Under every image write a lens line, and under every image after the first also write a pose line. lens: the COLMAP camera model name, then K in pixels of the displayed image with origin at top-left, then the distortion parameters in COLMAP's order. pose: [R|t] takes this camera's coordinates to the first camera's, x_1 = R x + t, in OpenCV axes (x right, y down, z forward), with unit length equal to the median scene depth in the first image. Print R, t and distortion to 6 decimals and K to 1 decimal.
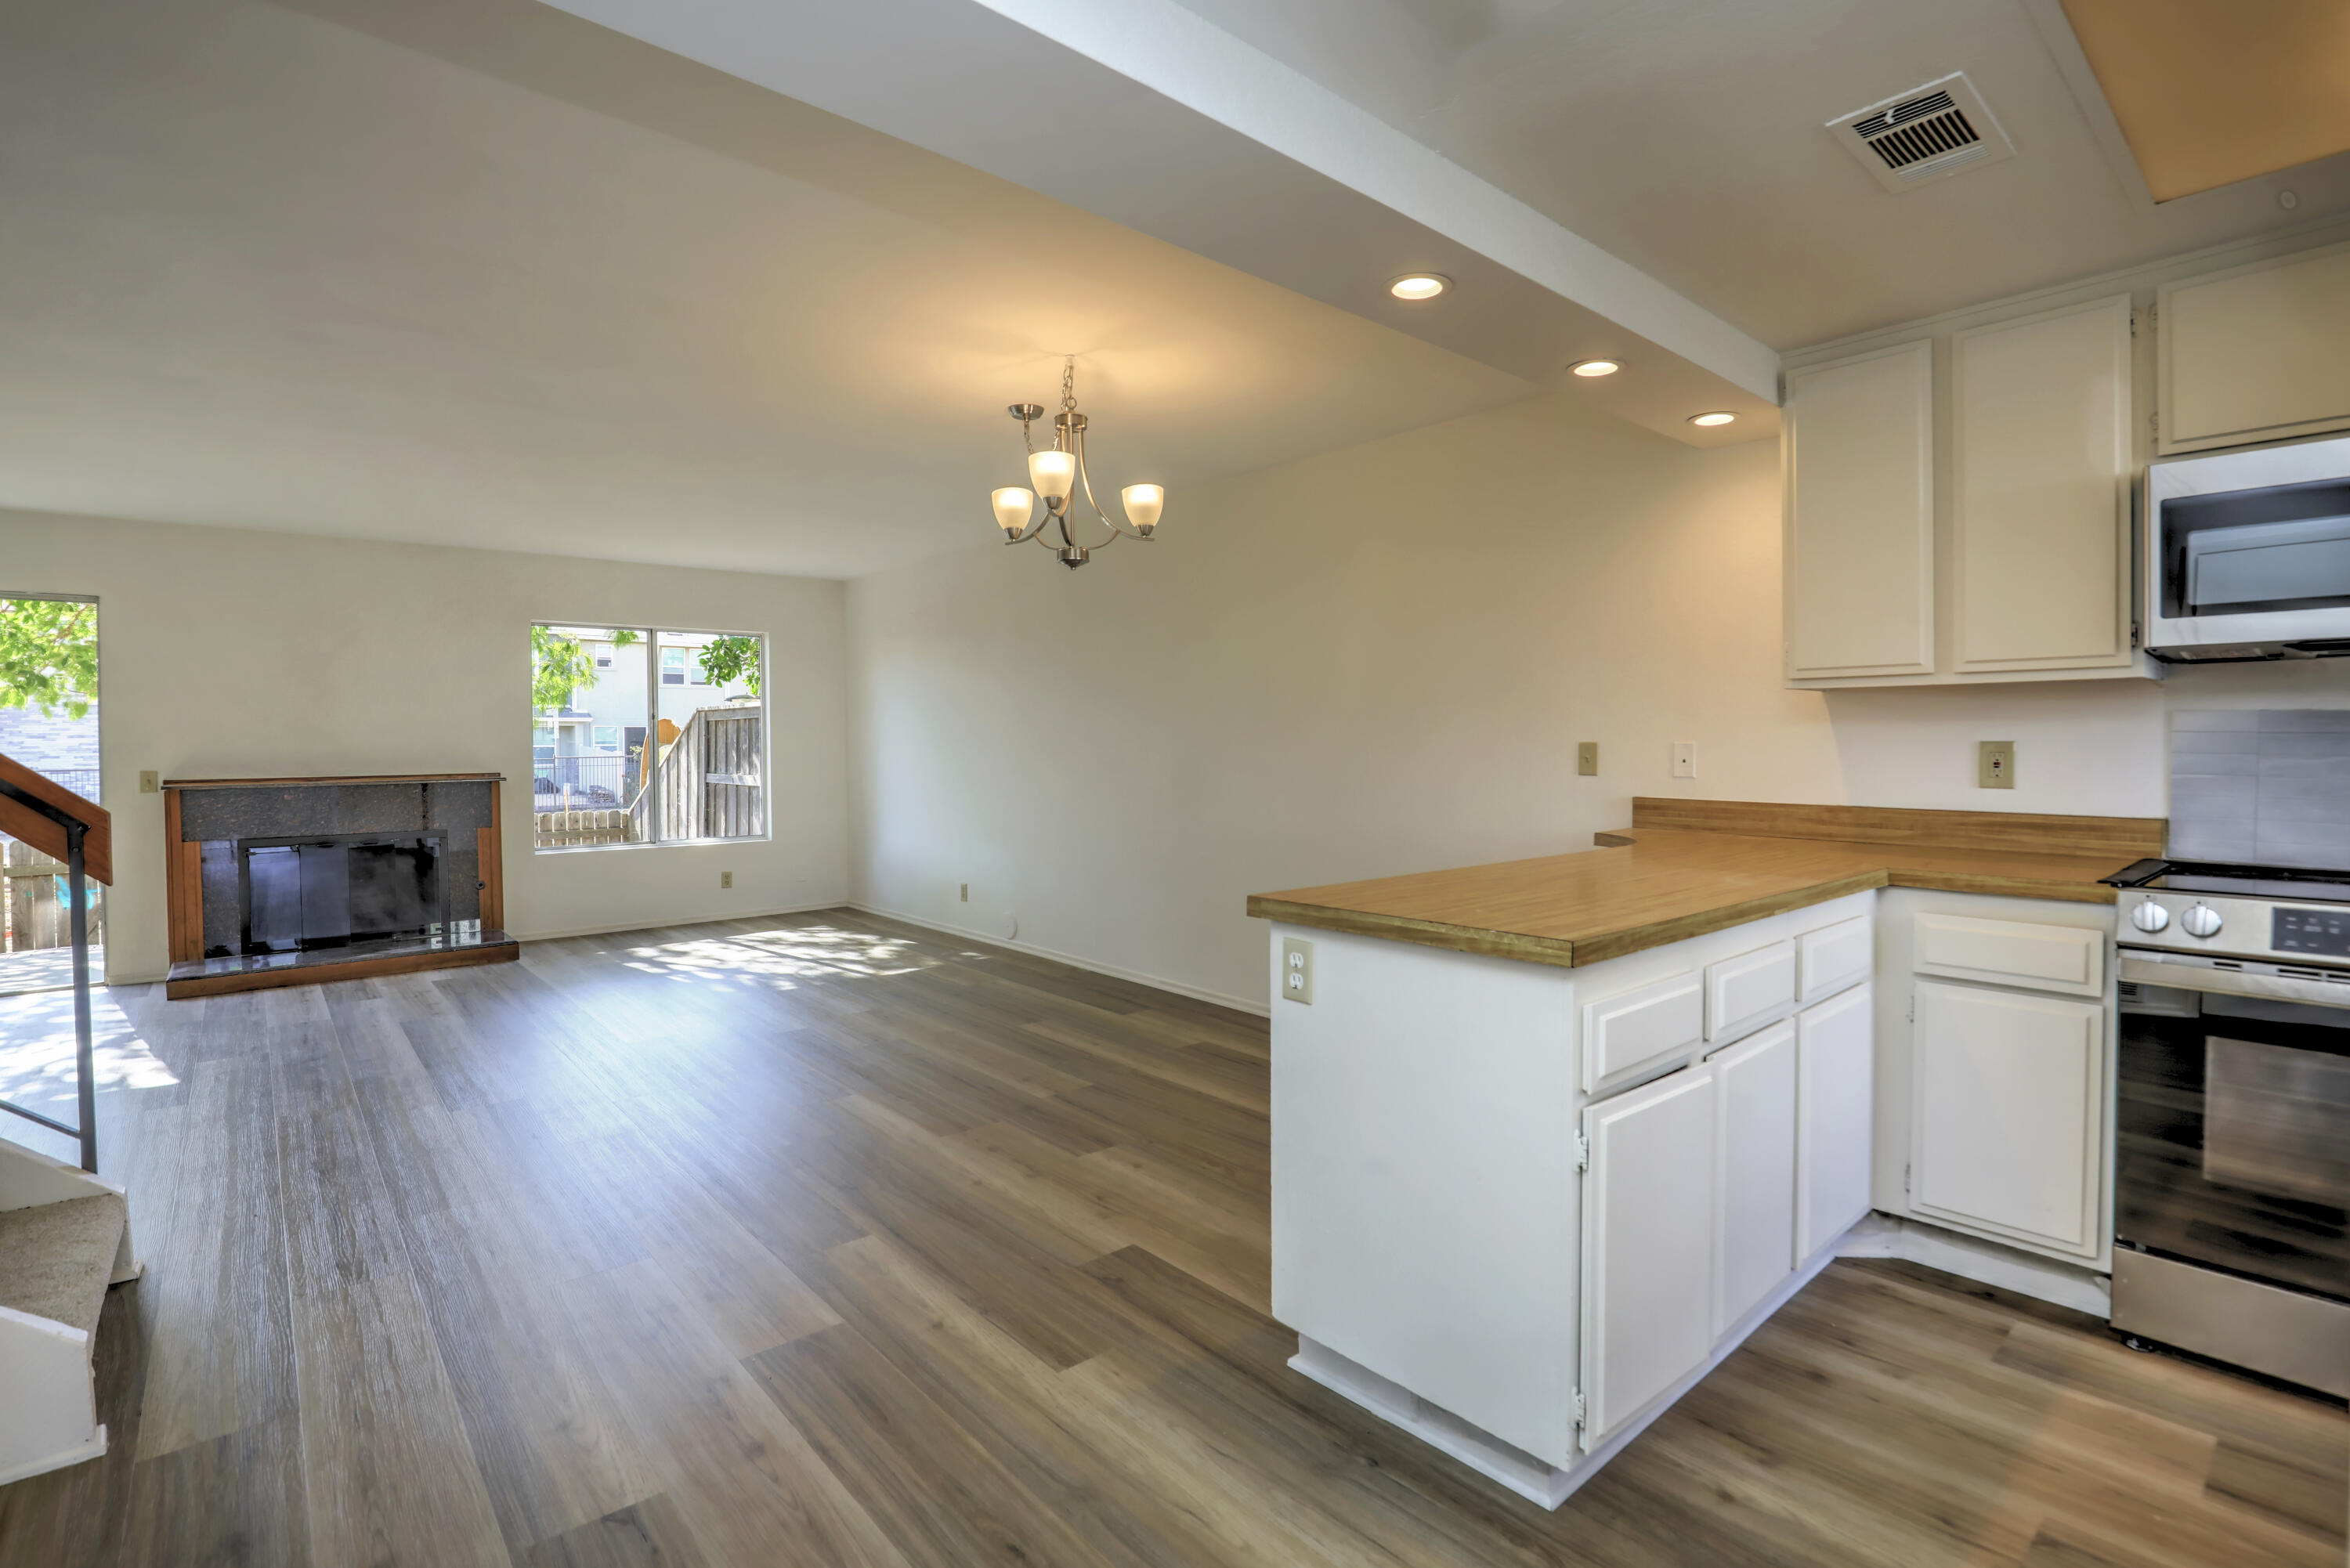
lens RADIAL K [[1071.5, 0, 1154.1], [0, 1071.5, 778.5], [0, 0, 1]] dist [-0.023825, 0.003803]
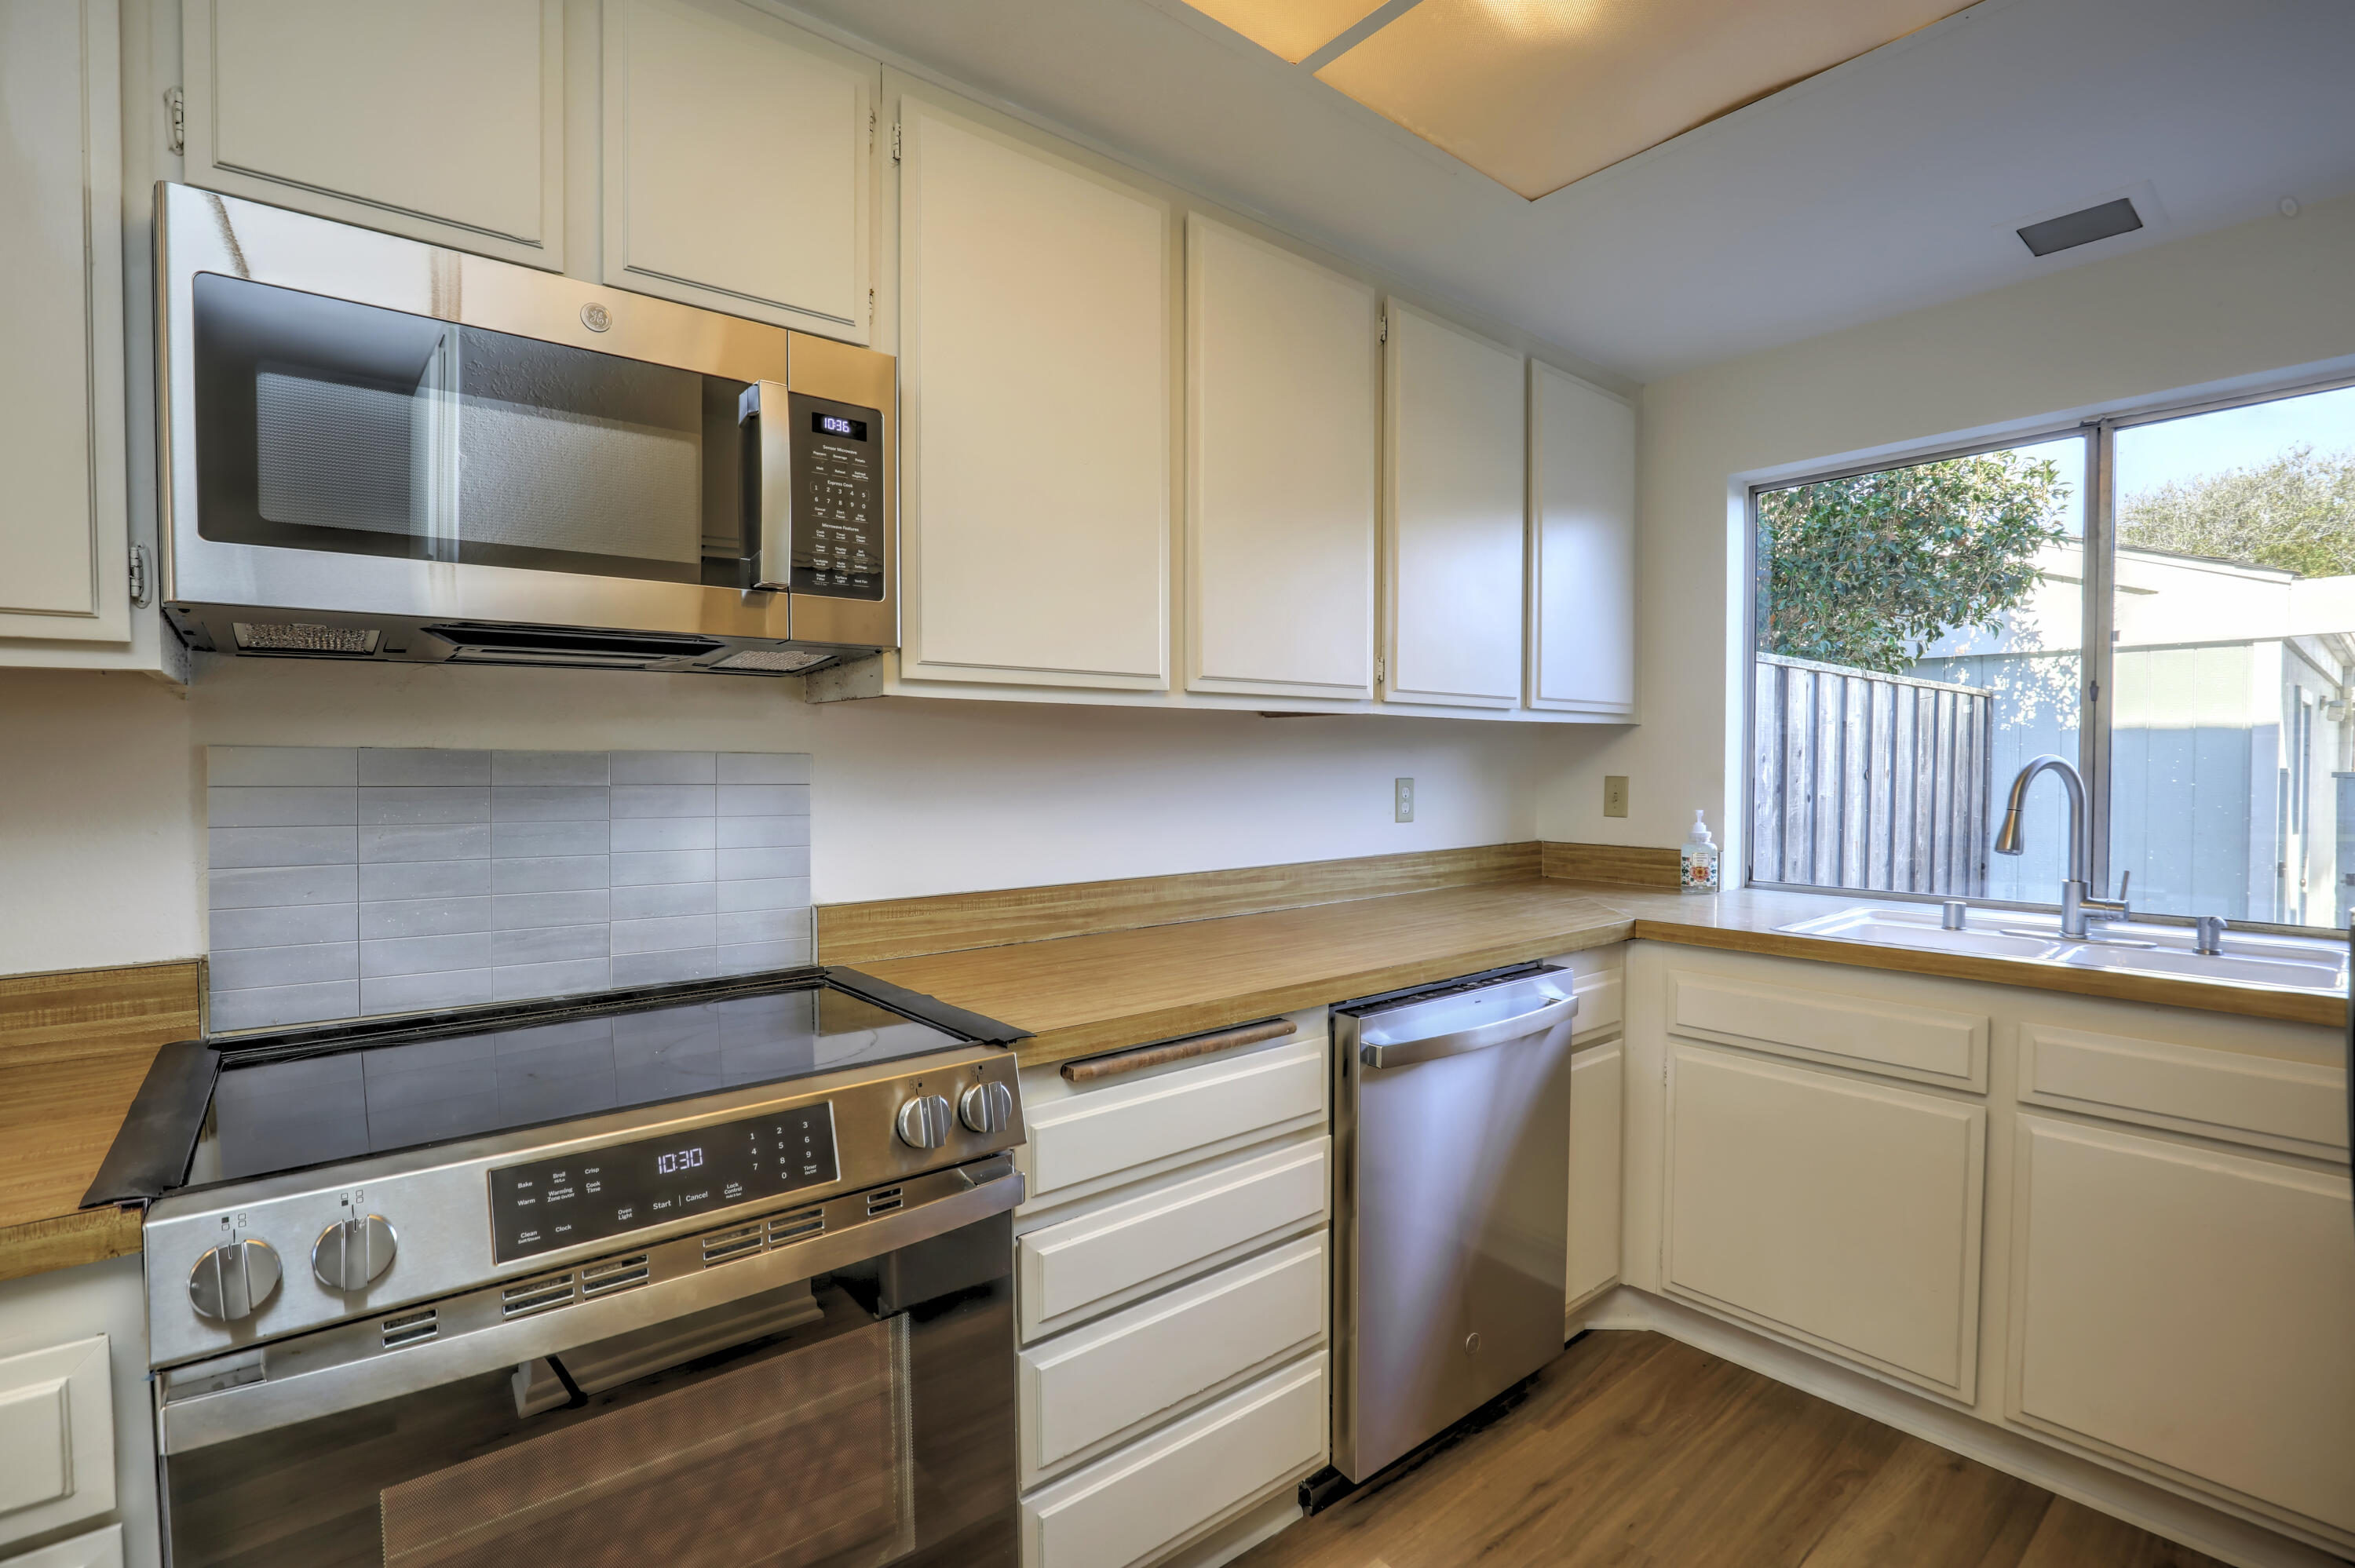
lens RADIAL K [[1073.7, 0, 1226.4], [0, 1073.7, 793.8], [0, 0, 1]] dist [-0.023825, 0.003803]
pose [[-0.011974, -0.023014, 0.999663, 0.330291], [0.037262, 0.999030, 0.023446, -0.026339], [-0.999234, 0.037530, -0.011105, 0.374136]]
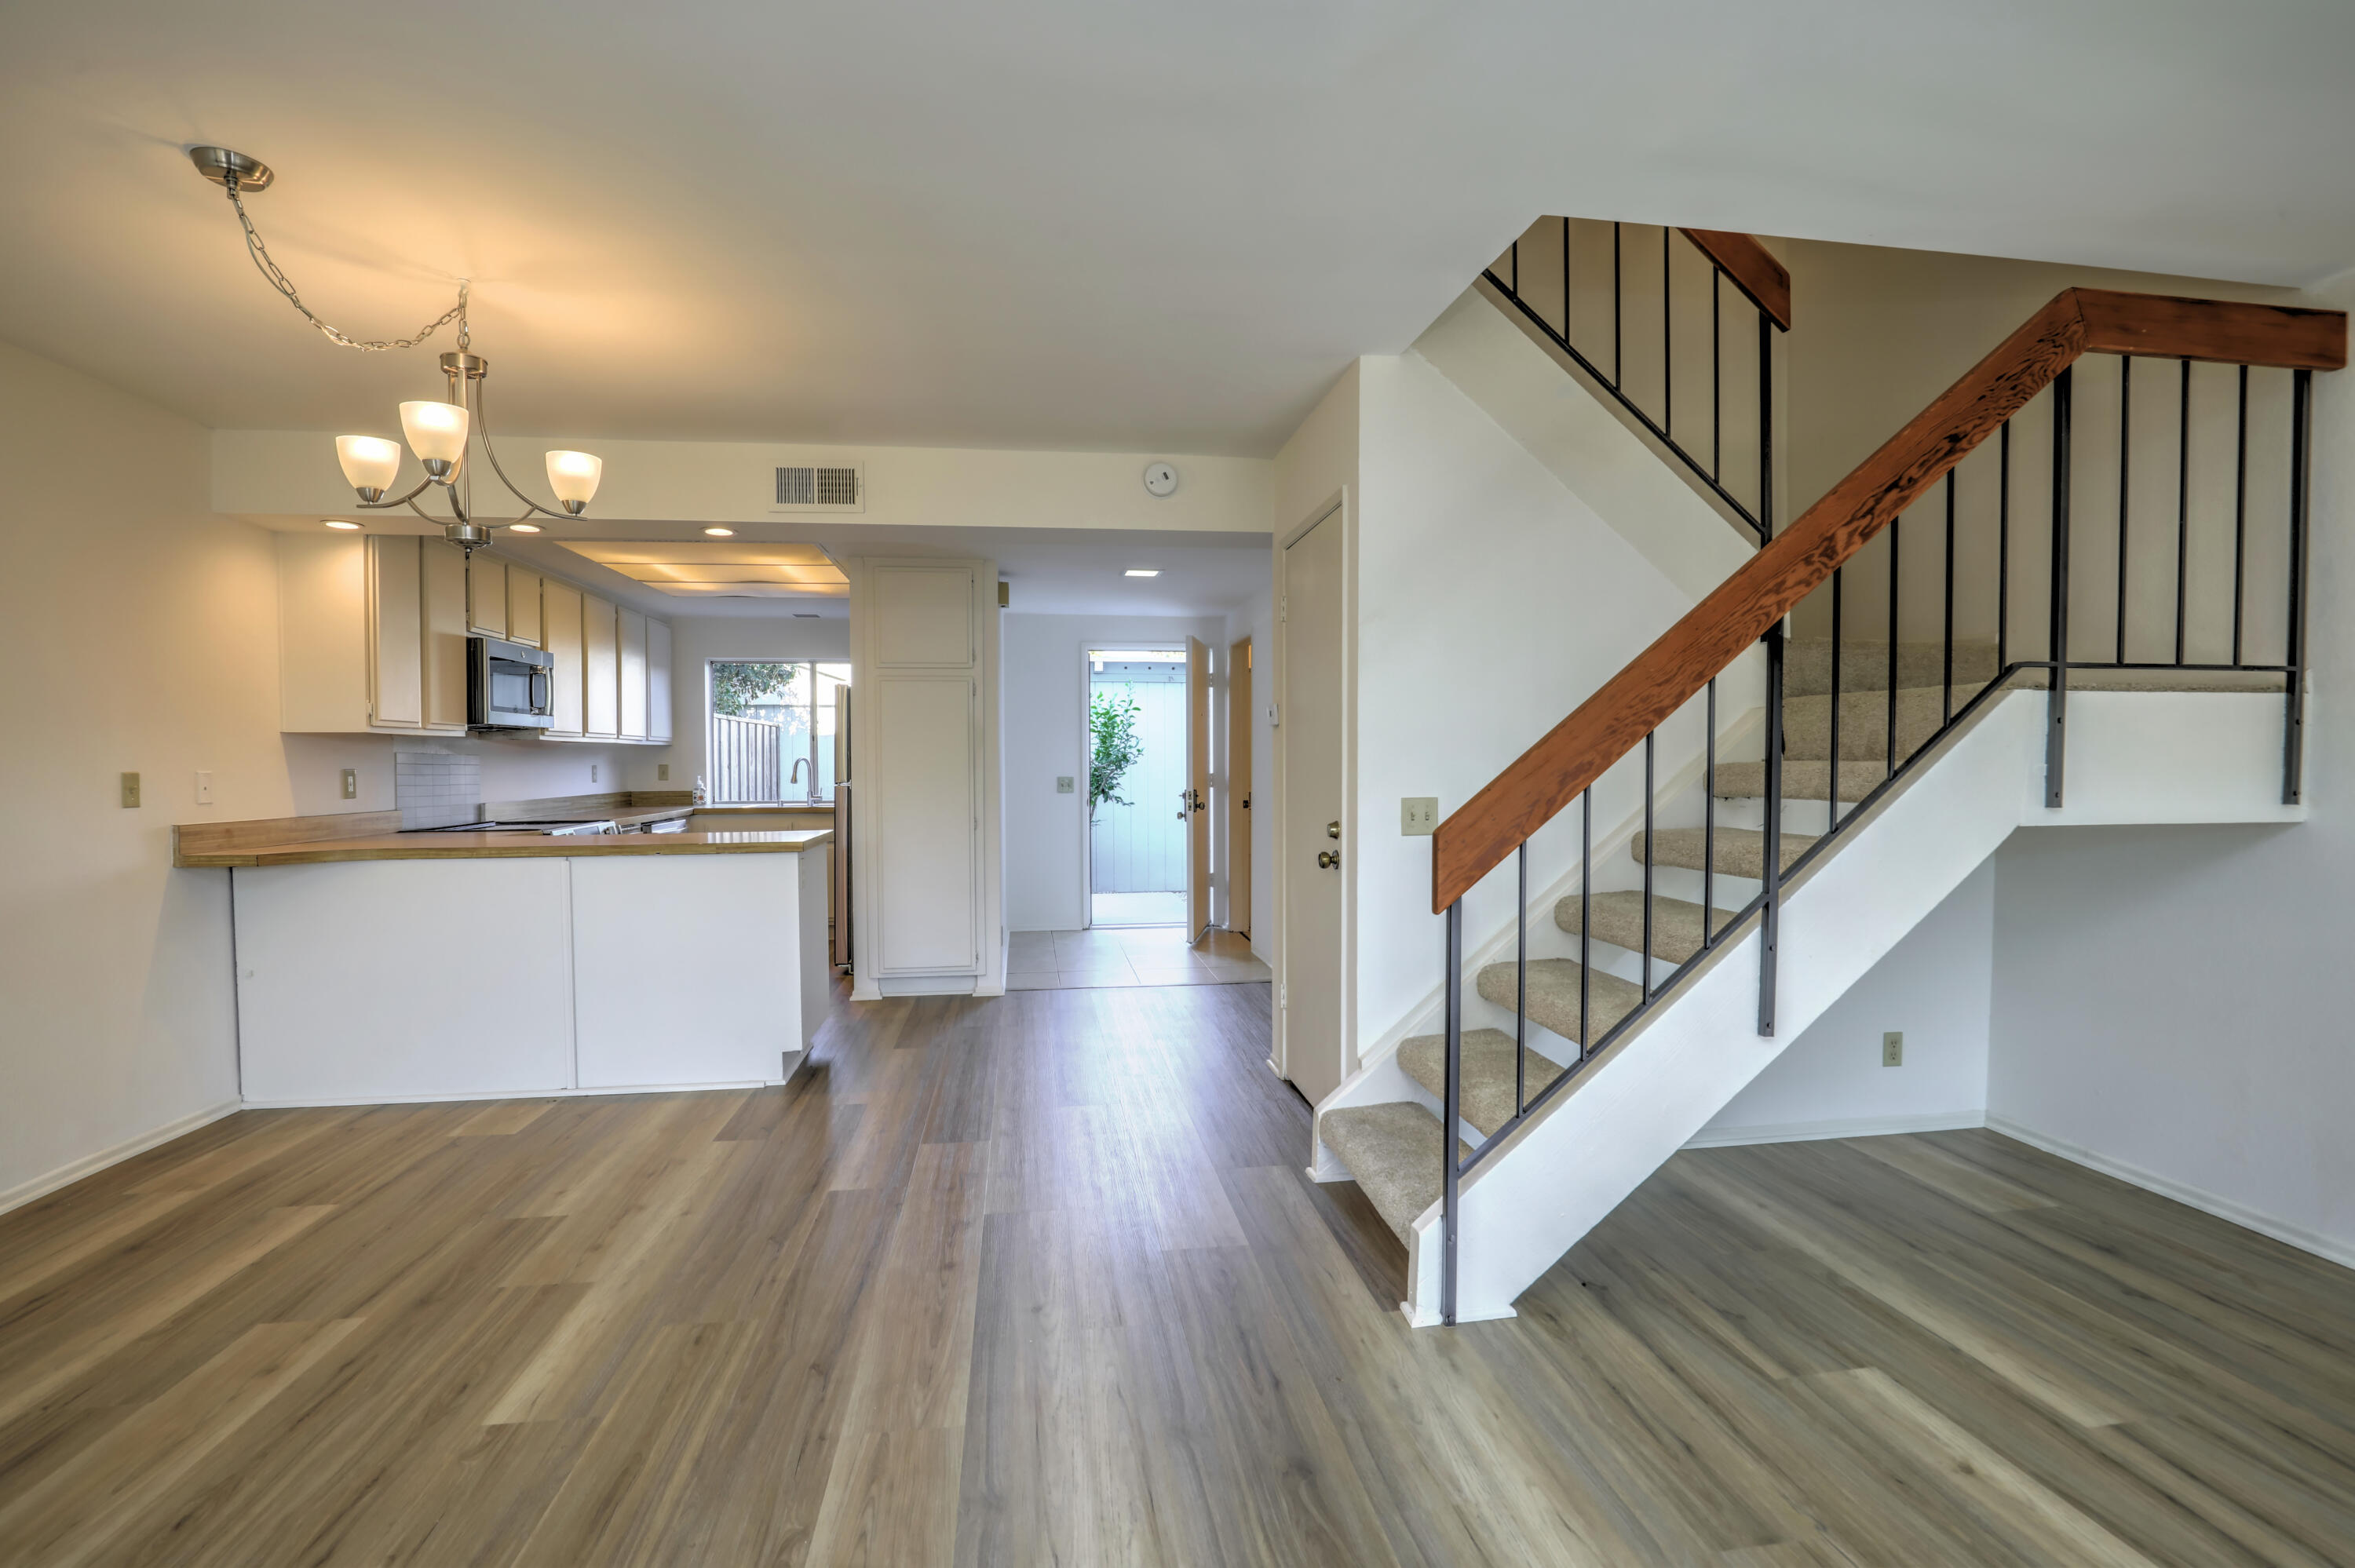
lens RADIAL K [[1073.7, 0, 1159.2], [0, 1073.7, 784.4], [0, 0, 1]] dist [-0.023825, 0.003803]
pose [[-0.835079, -0.002071, 0.550126, -0.937138], [0.029130, 0.998424, 0.047977, -0.044217], [-0.549359, 0.056090, -0.833702, 1.367722]]
